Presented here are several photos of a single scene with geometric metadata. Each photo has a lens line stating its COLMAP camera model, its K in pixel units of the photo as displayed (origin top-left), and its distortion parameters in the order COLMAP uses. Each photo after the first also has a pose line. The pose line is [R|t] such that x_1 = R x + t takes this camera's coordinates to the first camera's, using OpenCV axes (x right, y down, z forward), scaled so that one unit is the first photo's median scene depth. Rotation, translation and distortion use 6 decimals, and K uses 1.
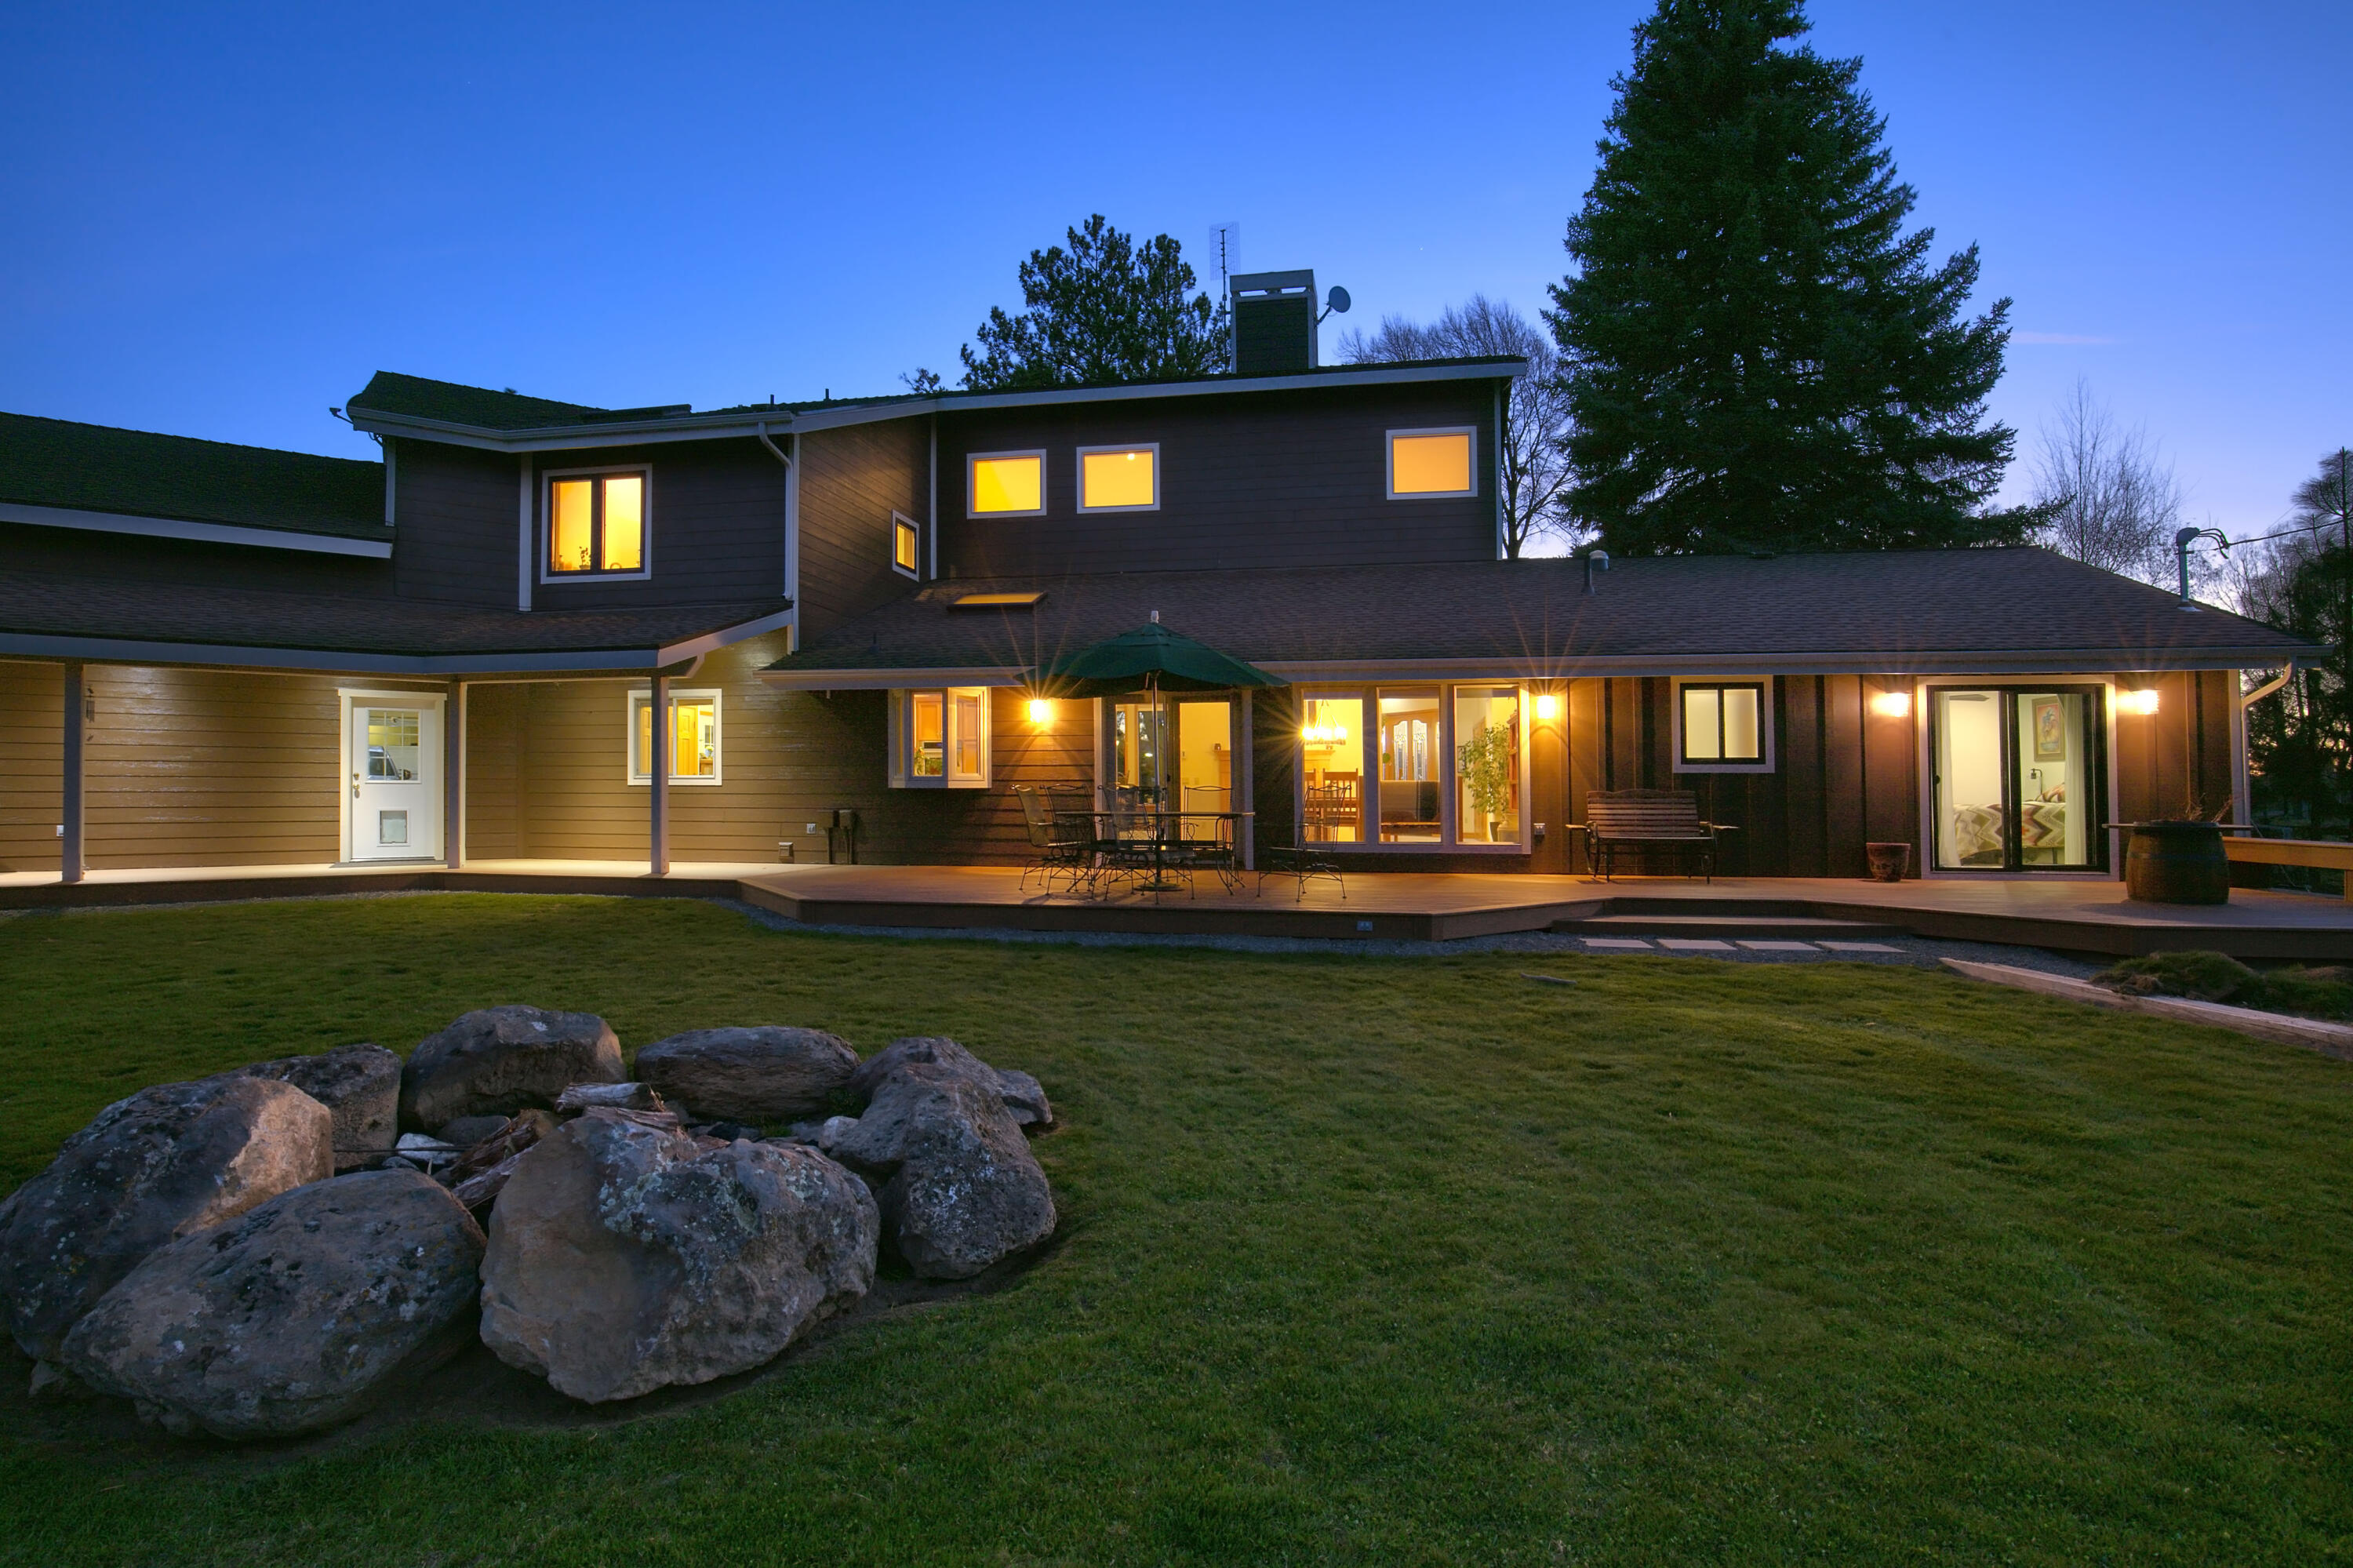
lens RADIAL K [[1102.8, 0, 1176.5], [0, 1102.8, 784.0], [0, 0, 1]] dist [-0.024466, 0.001176]
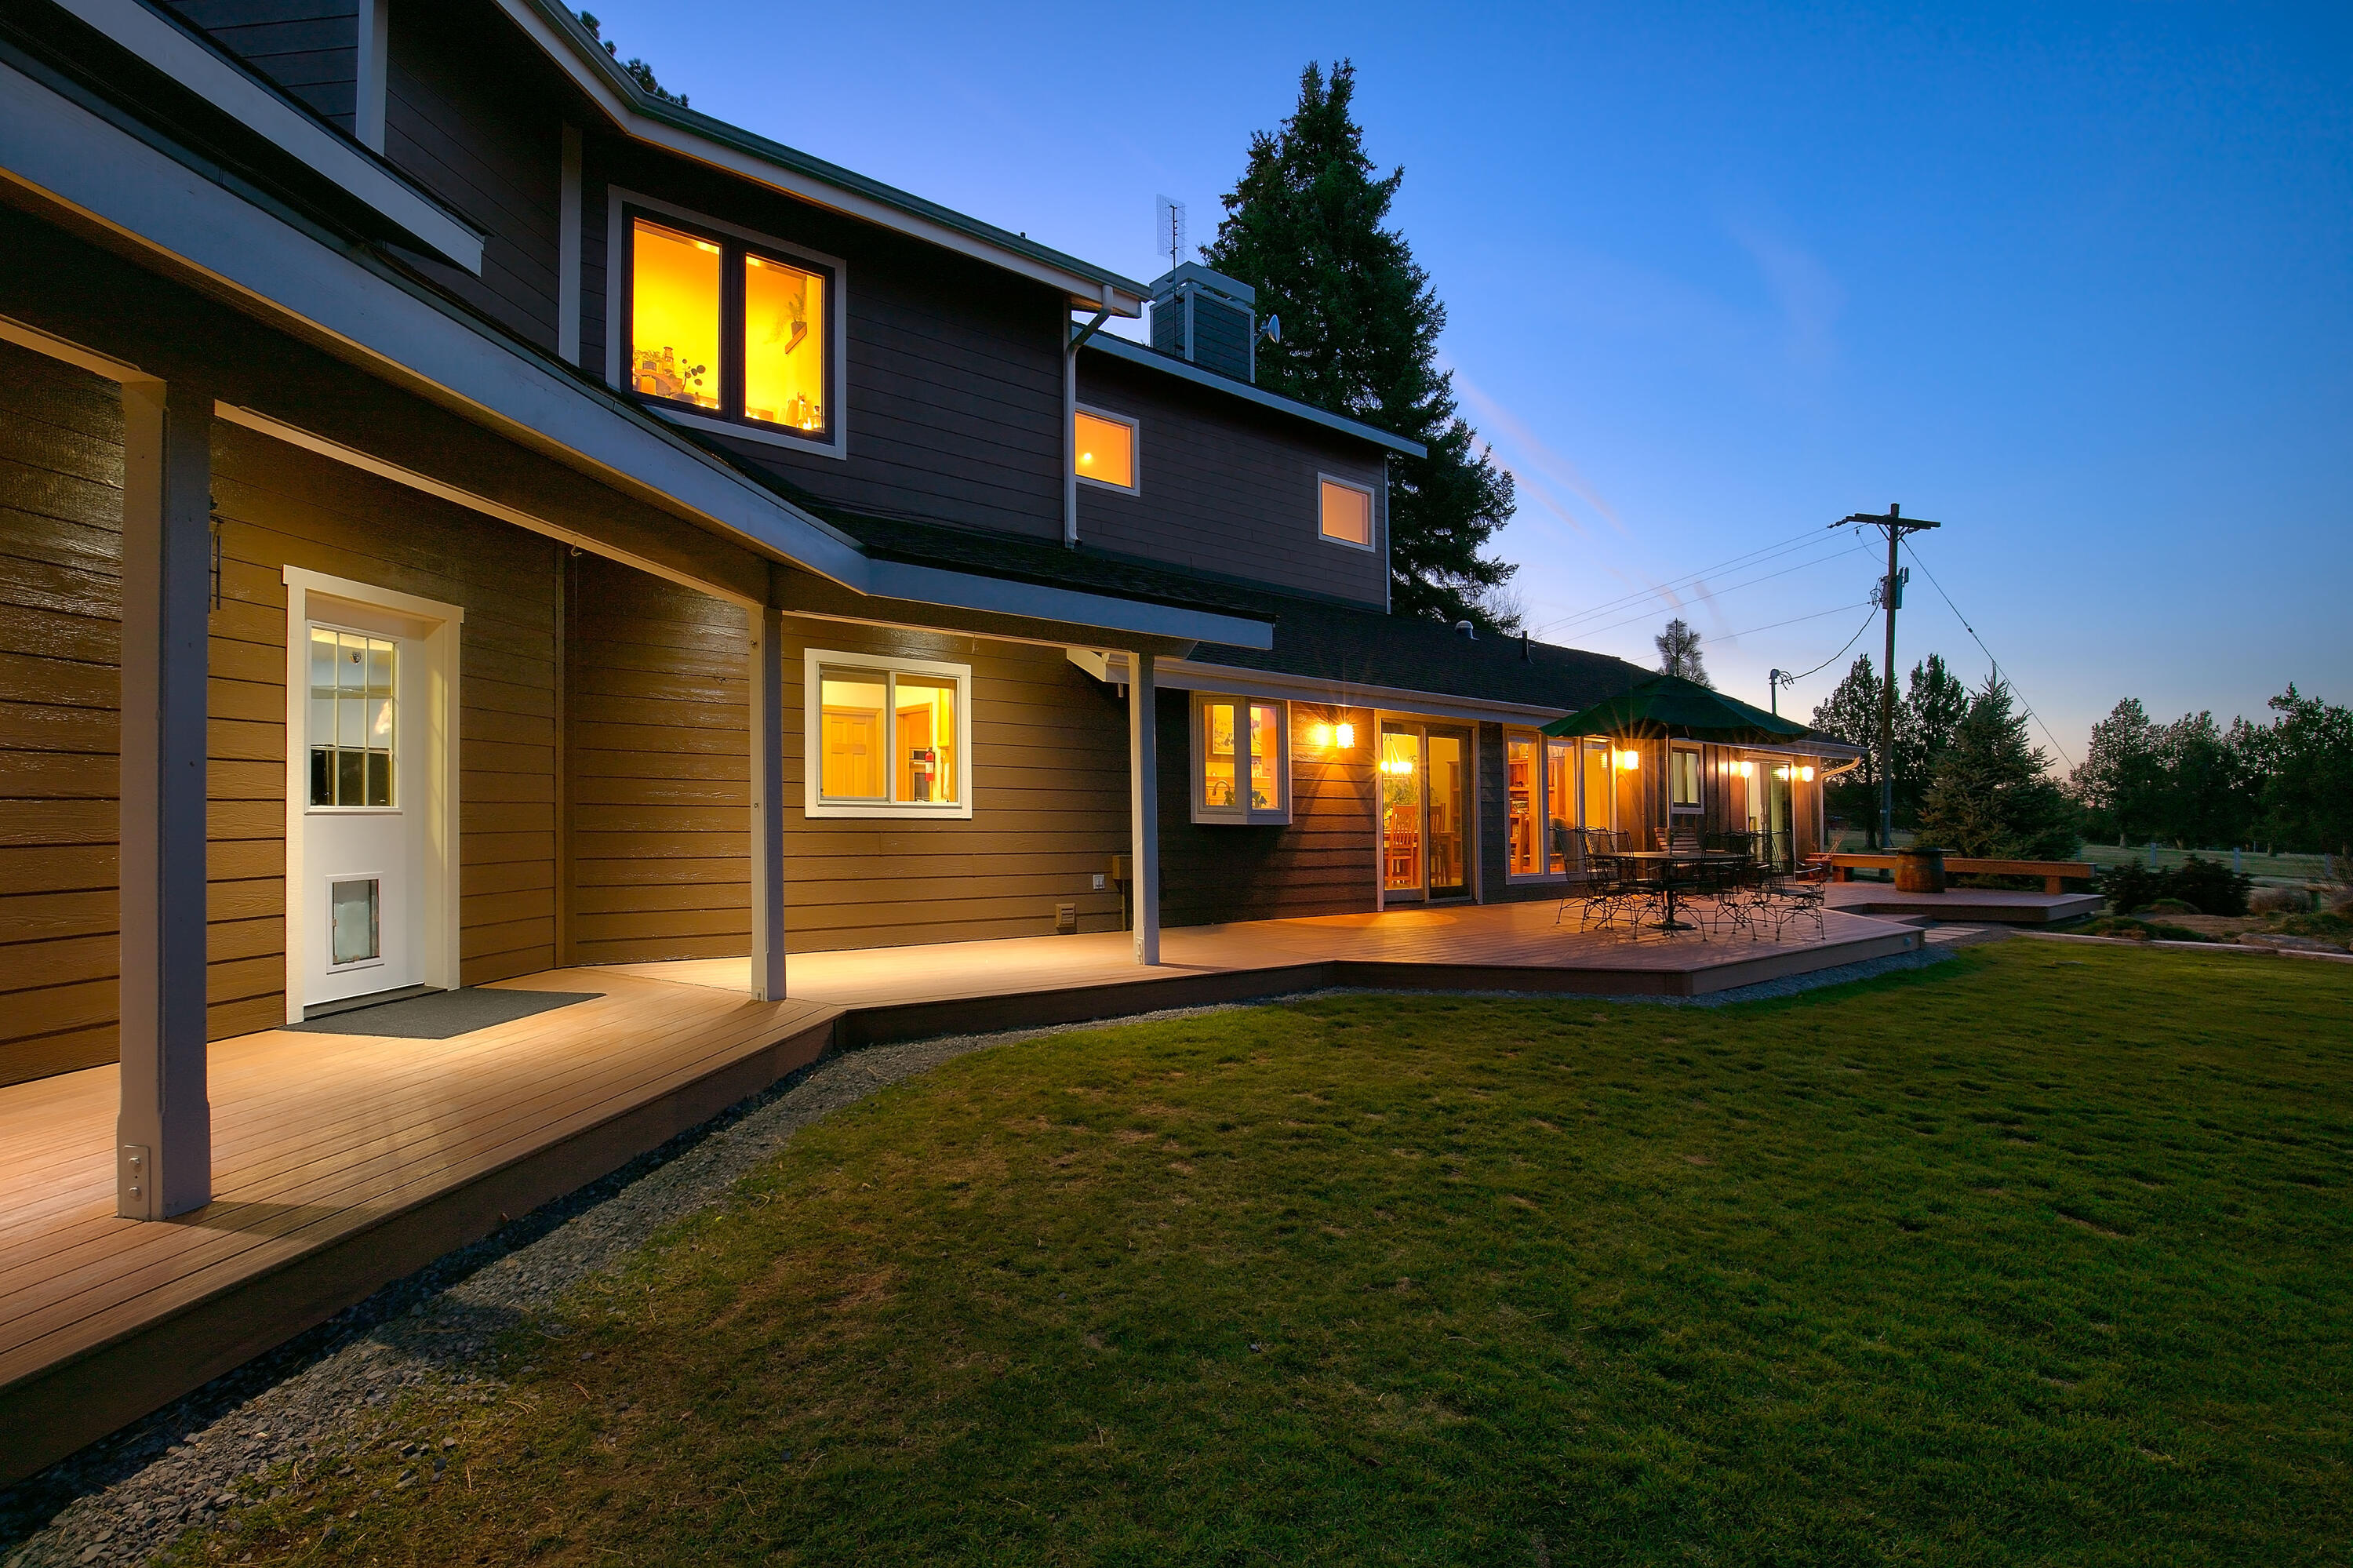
lens RADIAL K [[1102.8, 0, 1176.5], [0, 1102.8, 784.0], [0, 0, 1]] dist [-0.024466, 0.001176]
pose [[0.648883, 0.022898, 0.760543, -0.814193], [-0.026028, 0.999630, -0.007889, -0.016634], [-0.760443, -0.014676, 0.649239, 0.497441]]
